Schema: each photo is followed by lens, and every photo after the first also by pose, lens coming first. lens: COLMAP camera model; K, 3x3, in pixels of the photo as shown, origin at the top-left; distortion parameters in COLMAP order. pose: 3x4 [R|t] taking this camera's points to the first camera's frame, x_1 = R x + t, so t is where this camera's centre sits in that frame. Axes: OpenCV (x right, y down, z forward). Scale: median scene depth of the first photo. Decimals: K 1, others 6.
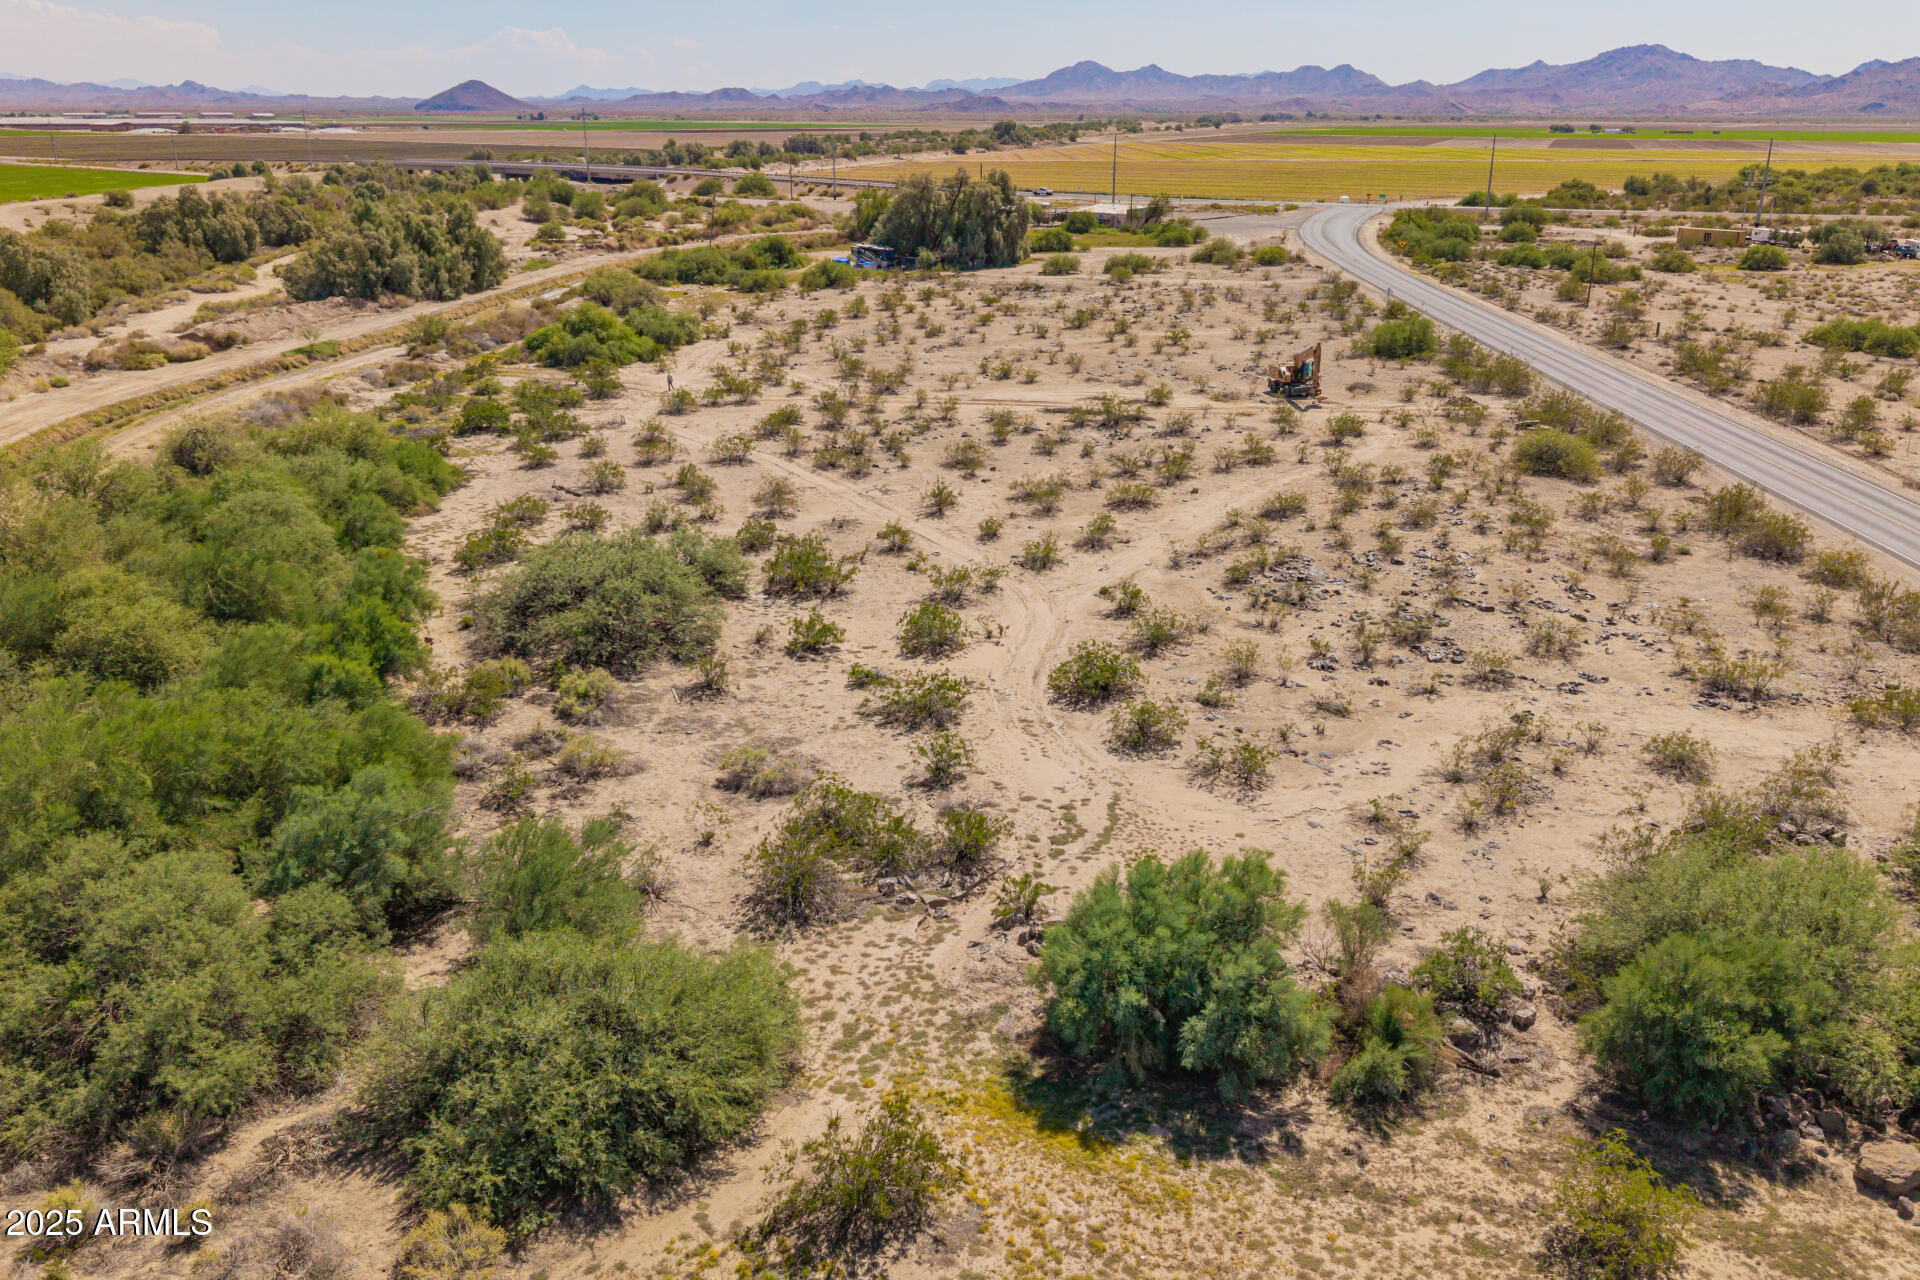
lens RADIAL K [[1489.3, 0, 960.0], [0, 1489.3, 640.0], [0, 0, 1]] dist [0.036264, -0.065913]
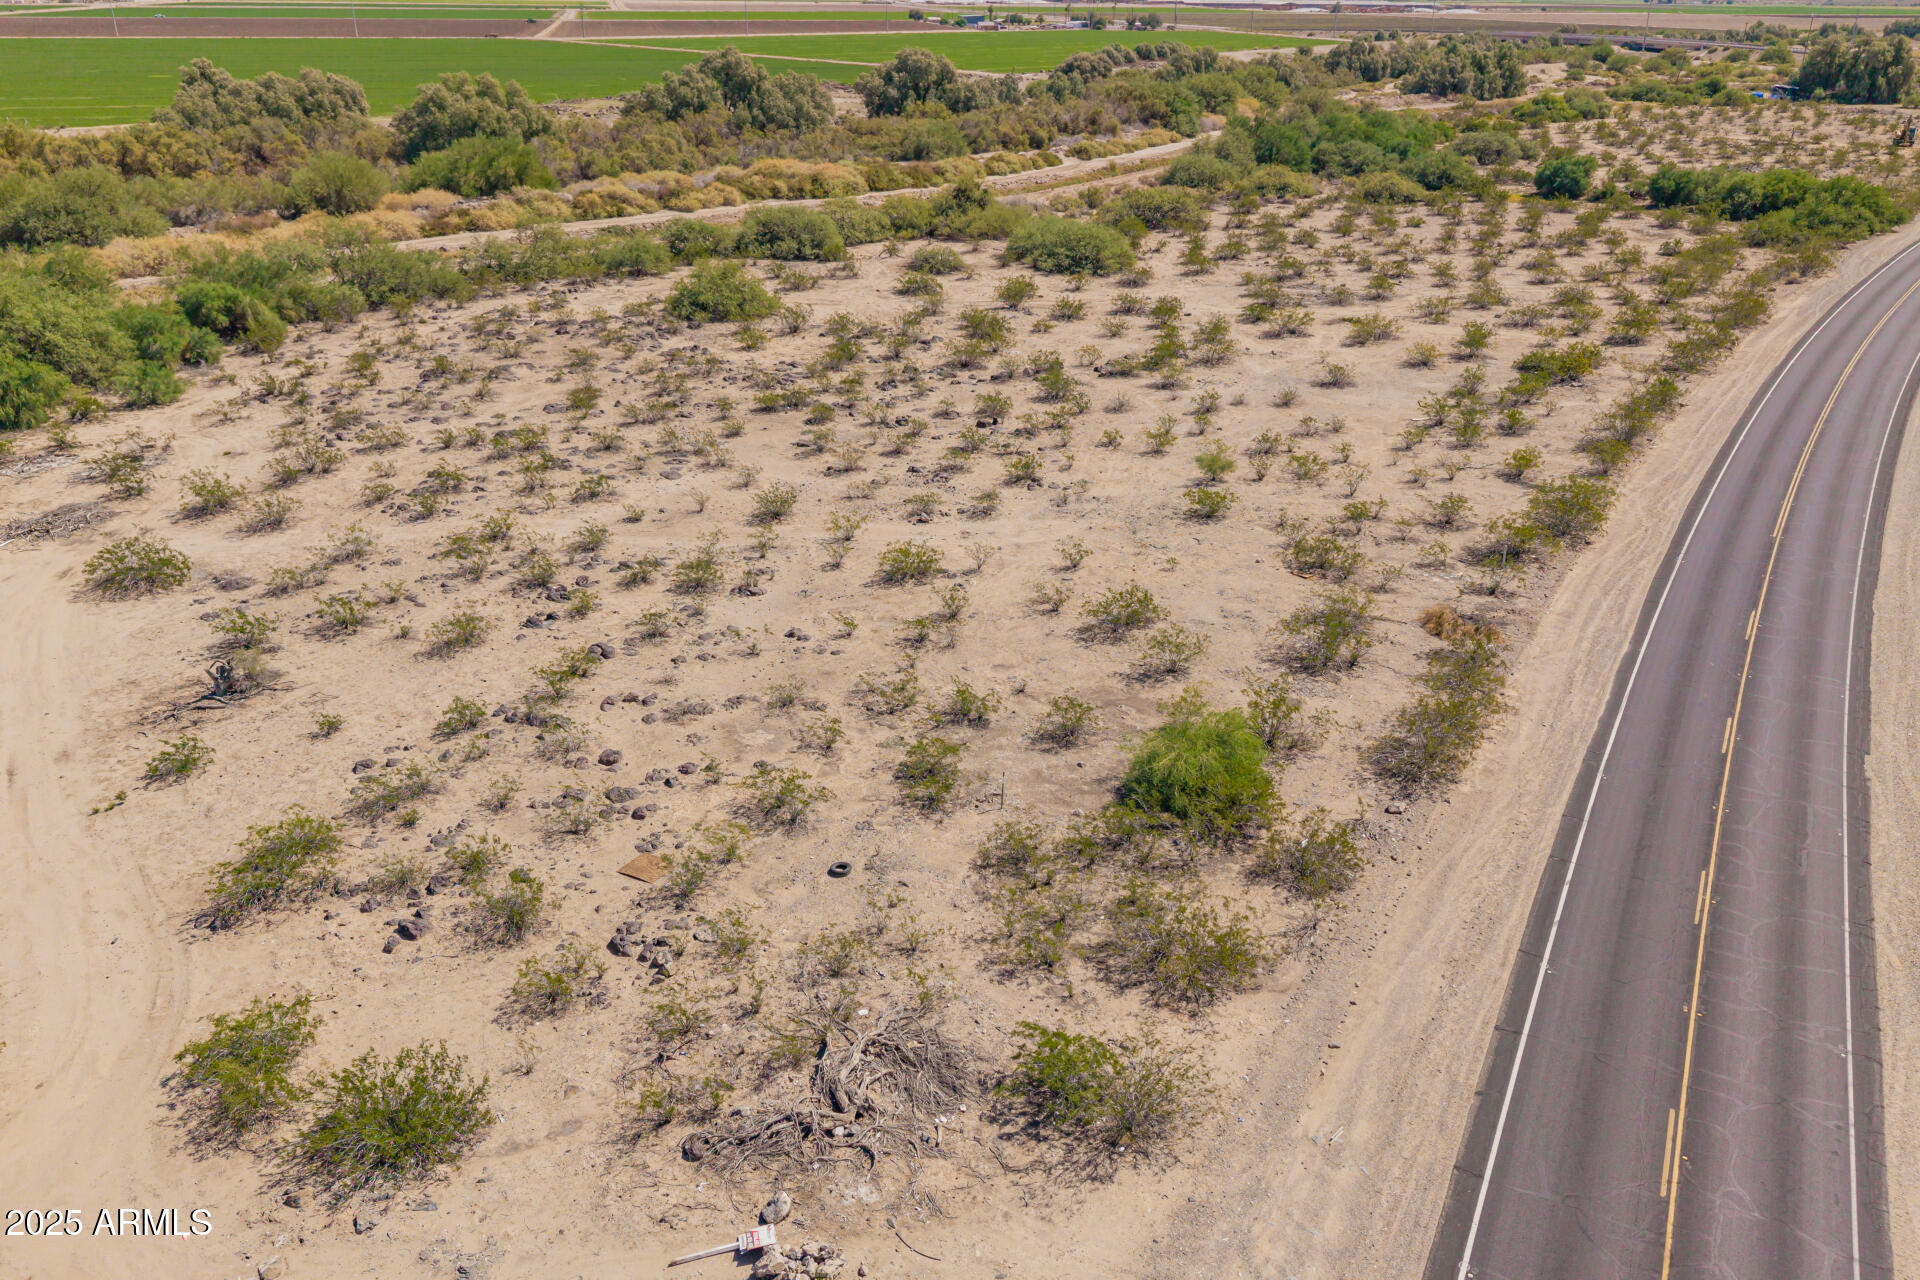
lens RADIAL K [[1466.7, 0, 960.0], [0, 1466.7, 640.0], [0, 0, 1]] dist [0.057459, -0.062719]
pose [[0.778007, 0.256673, -0.573432, 0.281859], [-0.215806, 0.966382, 0.139766, 0.228129], [0.590028, 0.015011, 0.807243, -0.634099]]
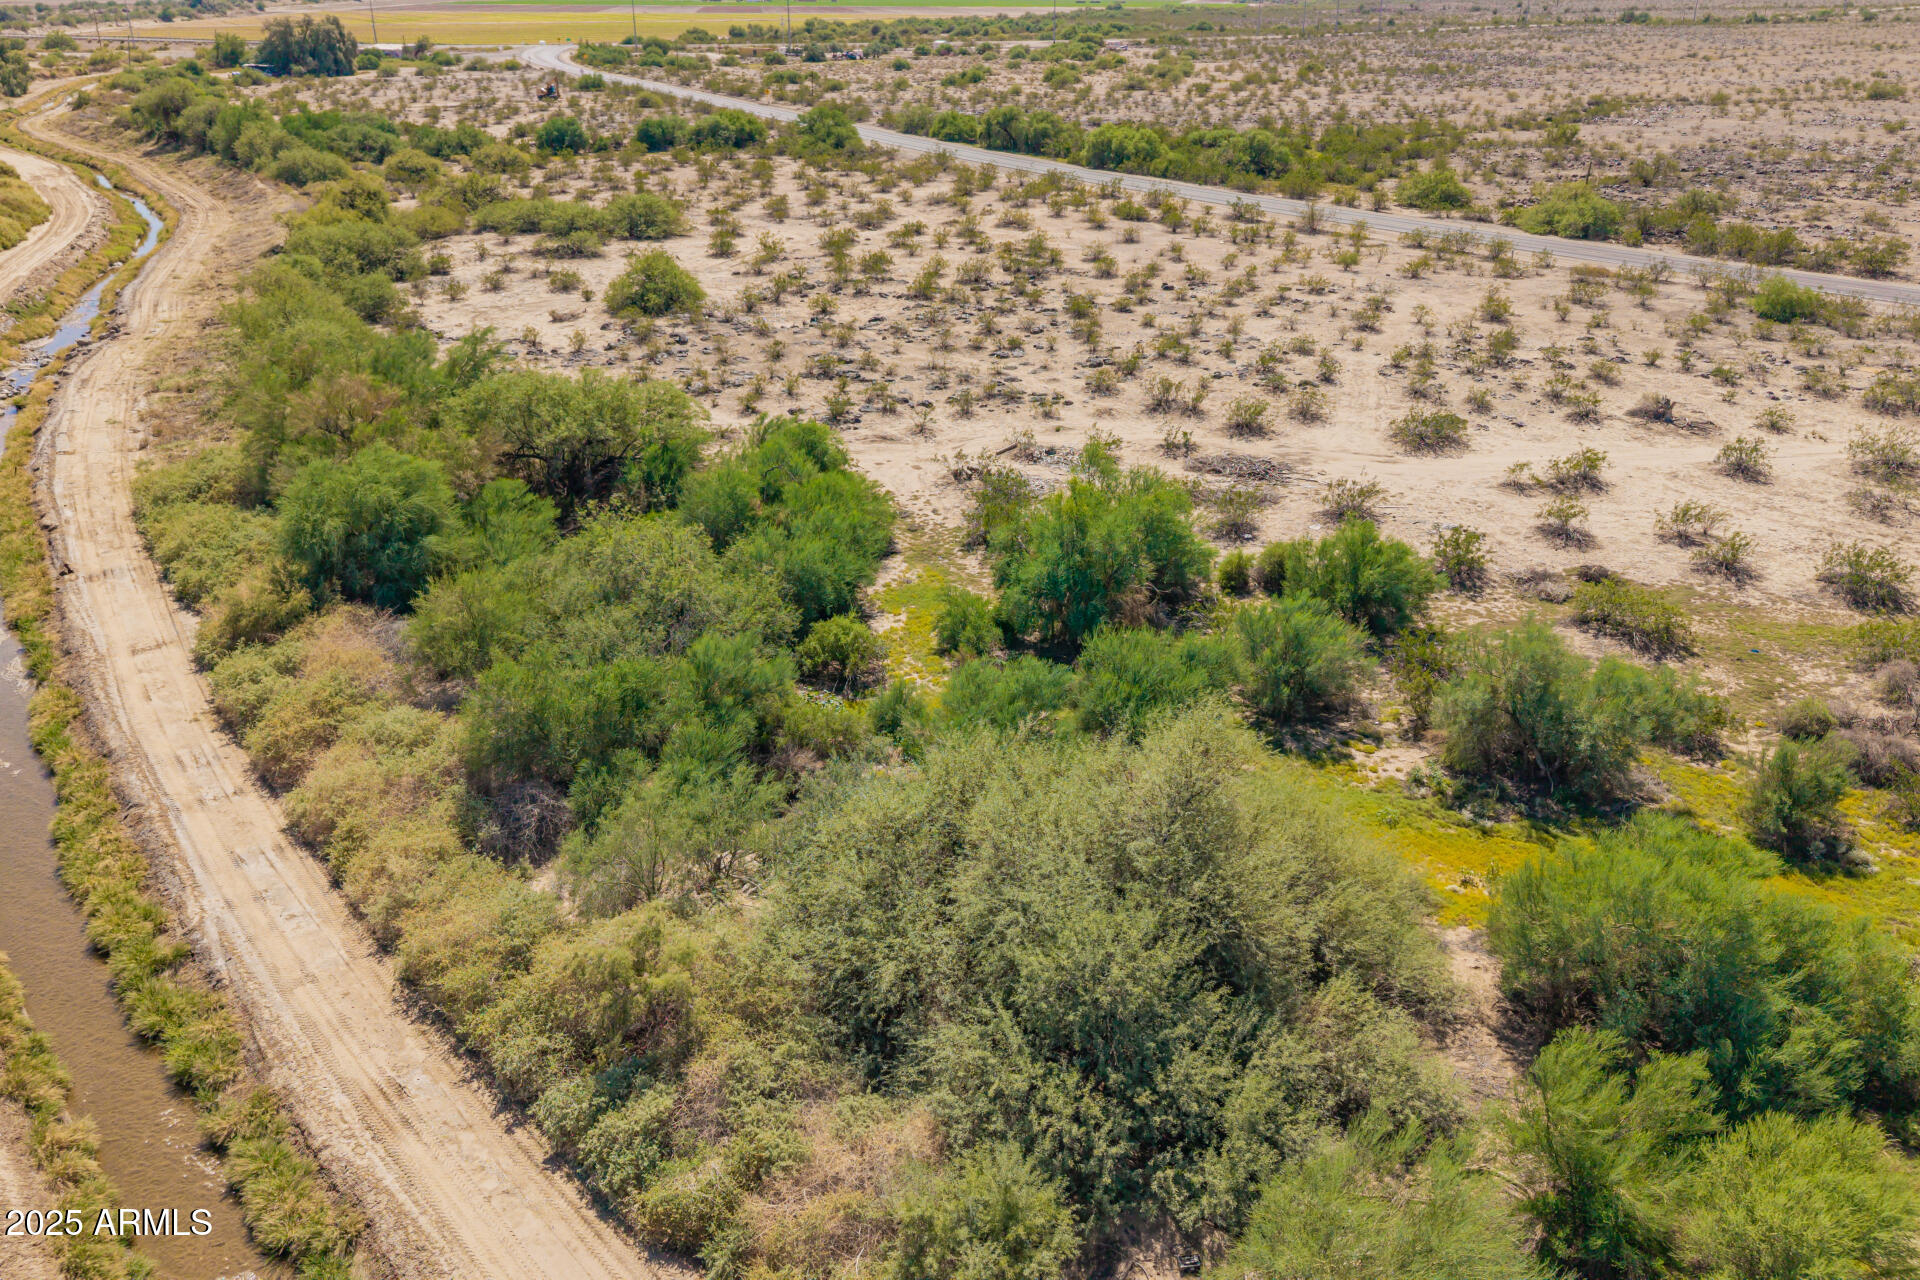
lens RADIAL K [[1489.3, 0, 960.0], [0, 1489.3, 640.0], [0, 0, 1]] dist [0.036264, -0.065913]
pose [[0.877066, -0.189098, 0.441584, -0.216007], [0.156332, 0.981579, 0.109835, 0.271101], [-0.454219, -0.027299, 0.890472, -0.750195]]
